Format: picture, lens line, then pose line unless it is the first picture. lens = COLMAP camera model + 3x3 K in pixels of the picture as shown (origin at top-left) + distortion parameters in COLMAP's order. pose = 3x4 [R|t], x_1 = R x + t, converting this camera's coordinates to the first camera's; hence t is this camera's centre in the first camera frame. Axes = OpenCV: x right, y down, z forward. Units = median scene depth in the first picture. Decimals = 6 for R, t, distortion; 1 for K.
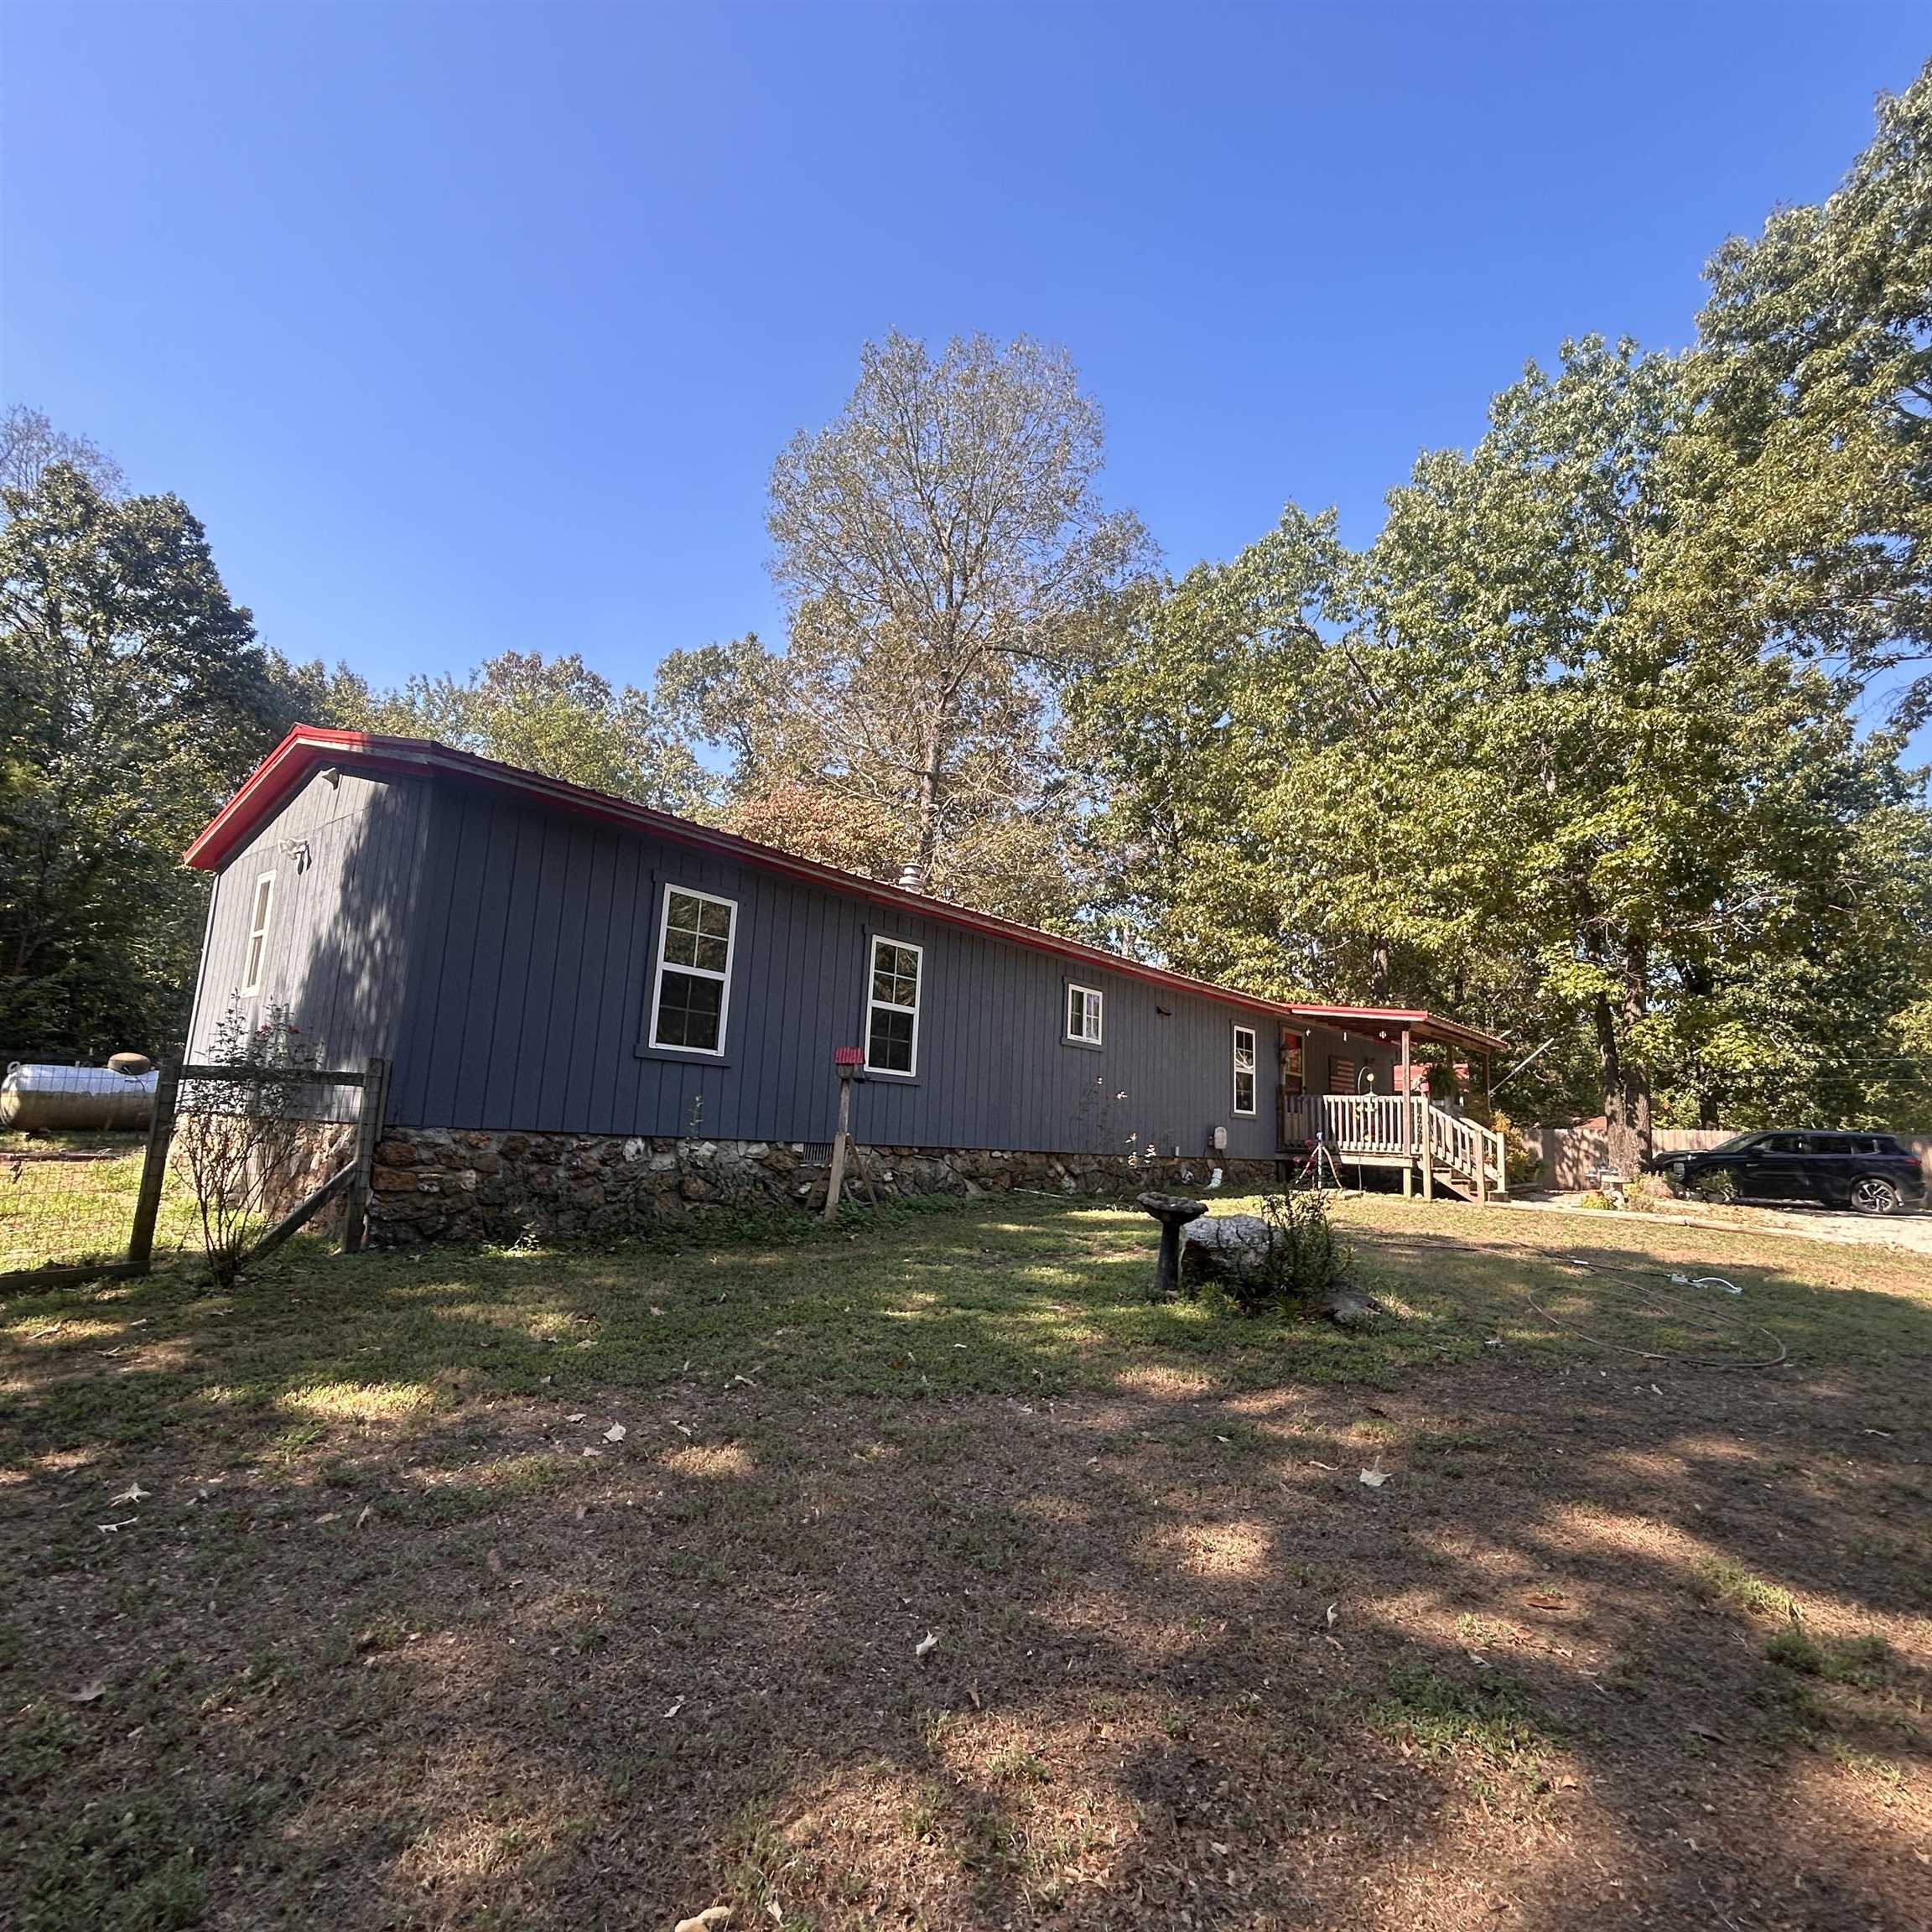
lens RADIAL K [[1099.4, 0, 926.7], [0, 1099.4, 956.4], [0, 0, 1]] dist [-0.000268, 0.000659]
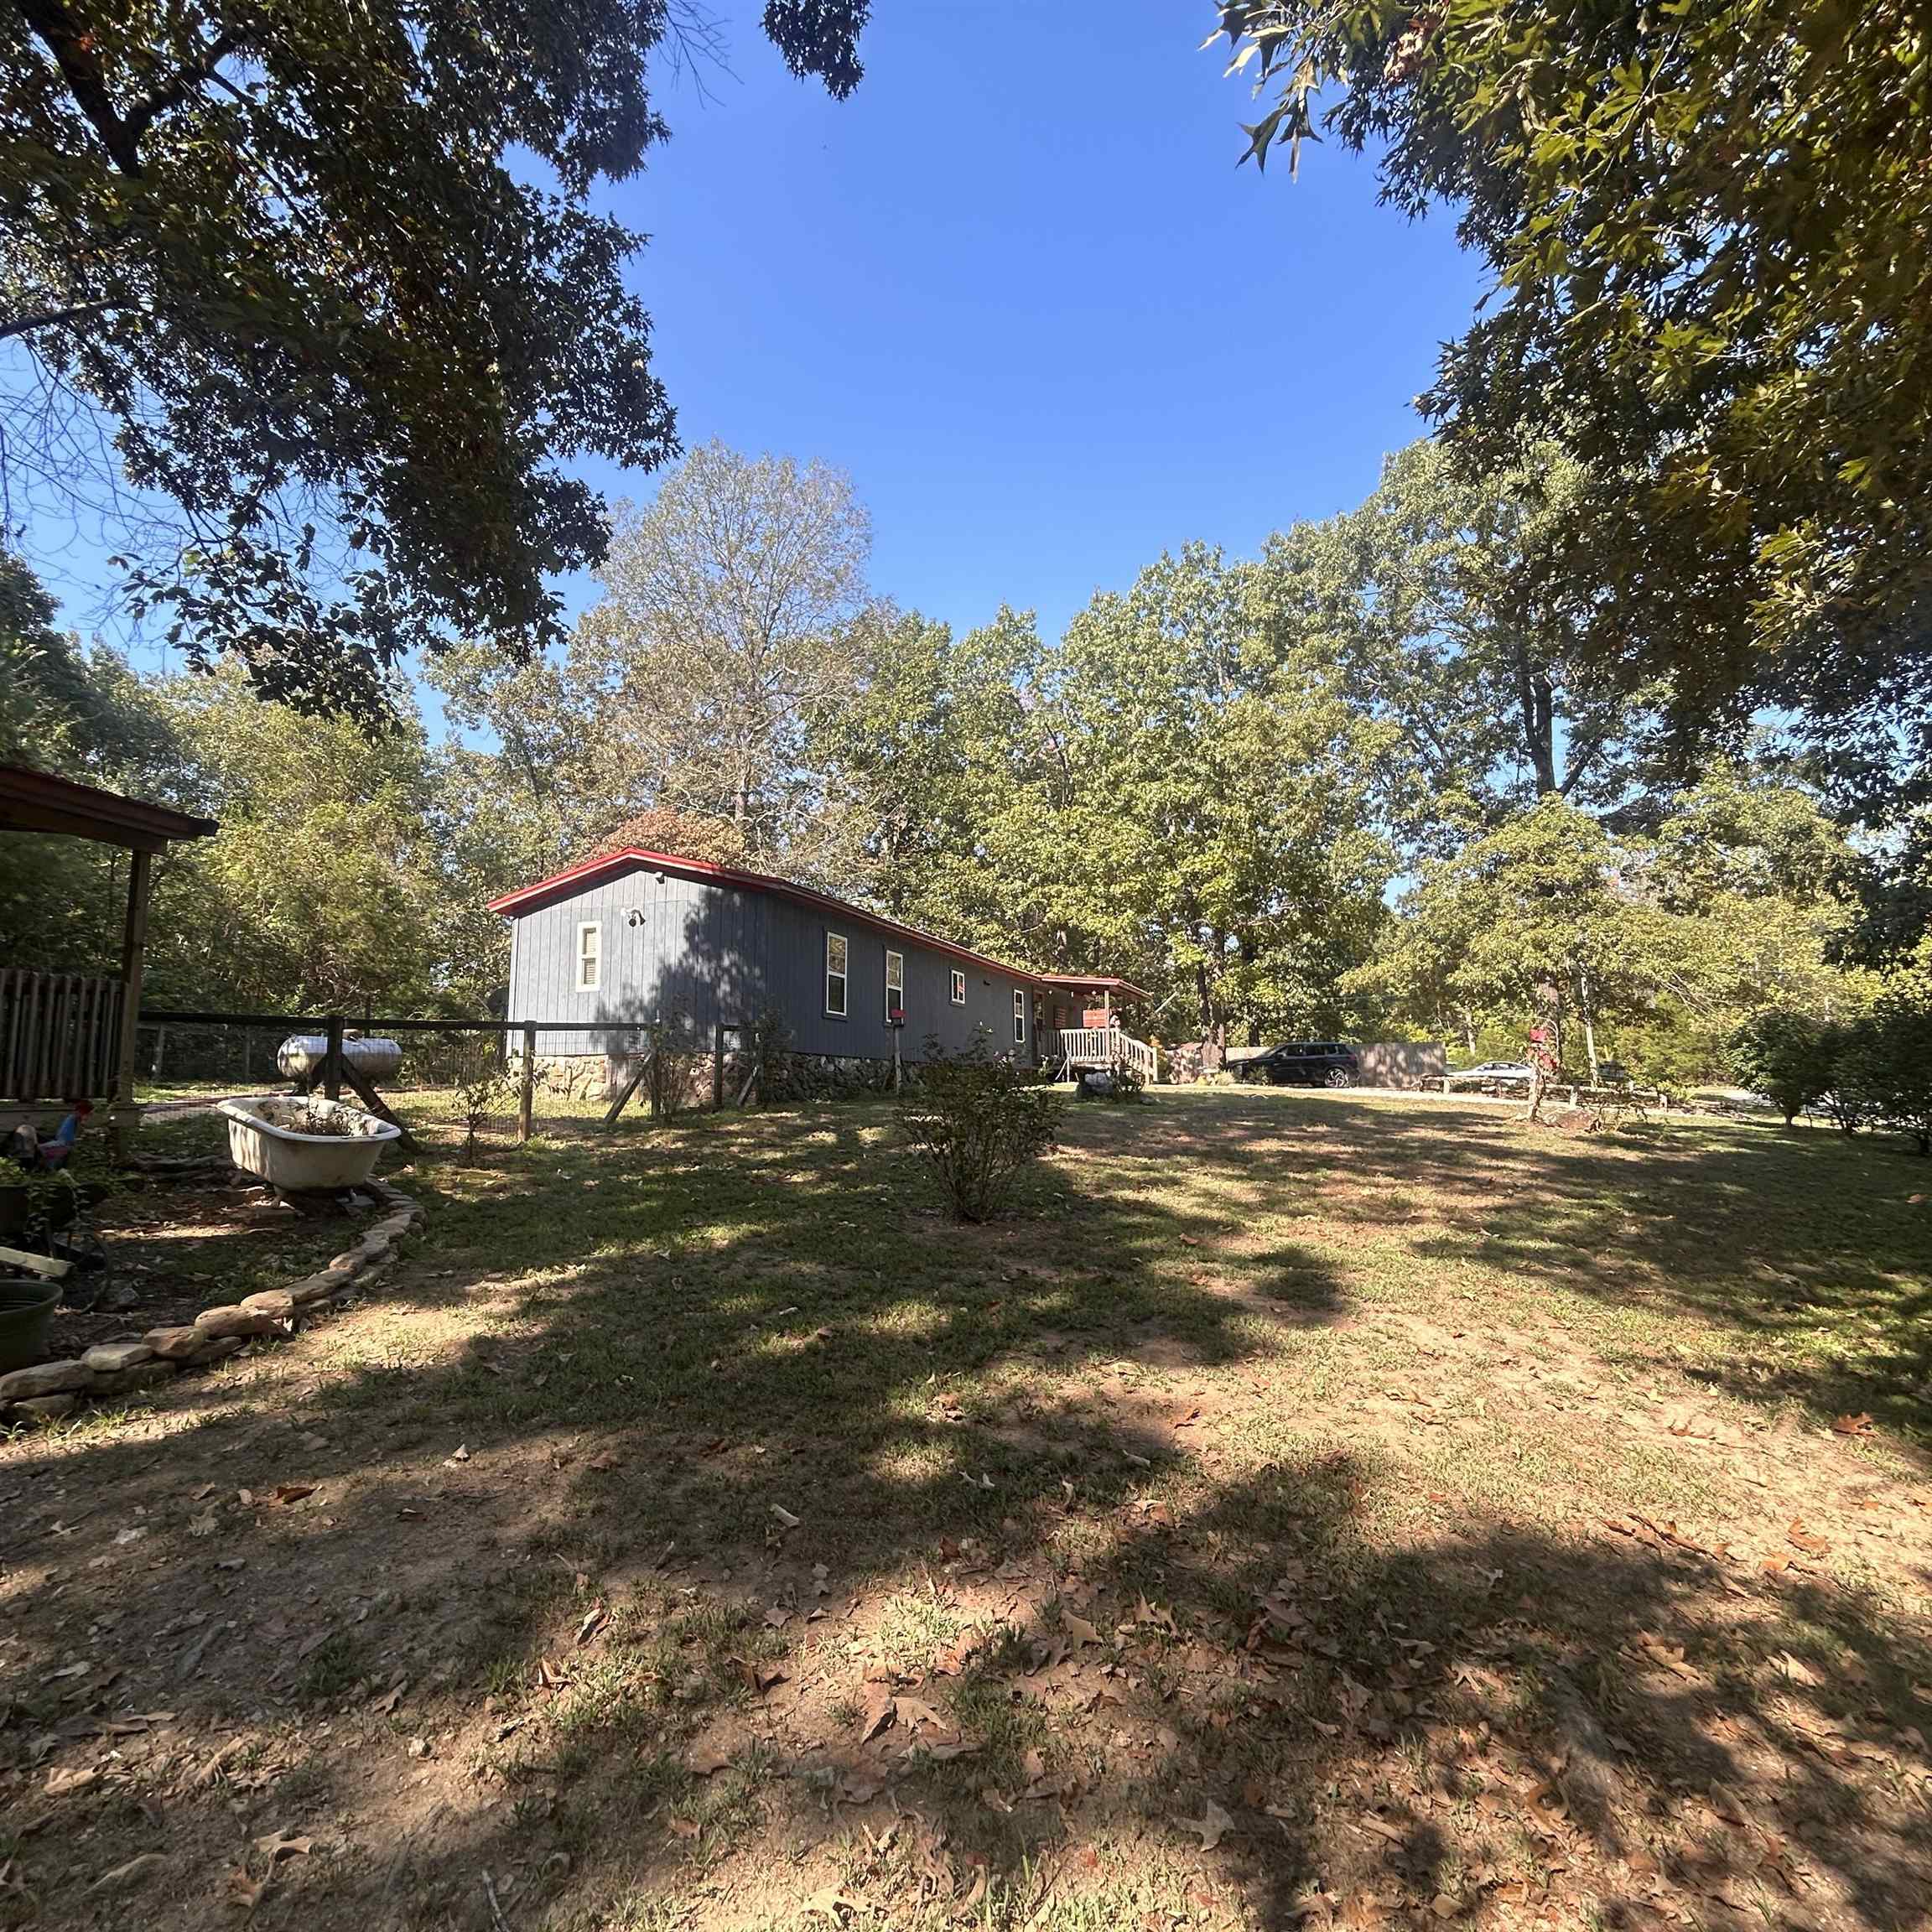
lens RADIAL K [[1149.9, 0, 968.0], [0, 1149.9, 955.4], [0, 0, 1]] dist [0.001762, 0.003402]
pose [[0.931368, -0.012216, 0.363874, -0.317649], [-0.003652, 0.999073, 0.042886, -0.047713], [-0.364060, -0.041271, 0.930461, -0.445337]]
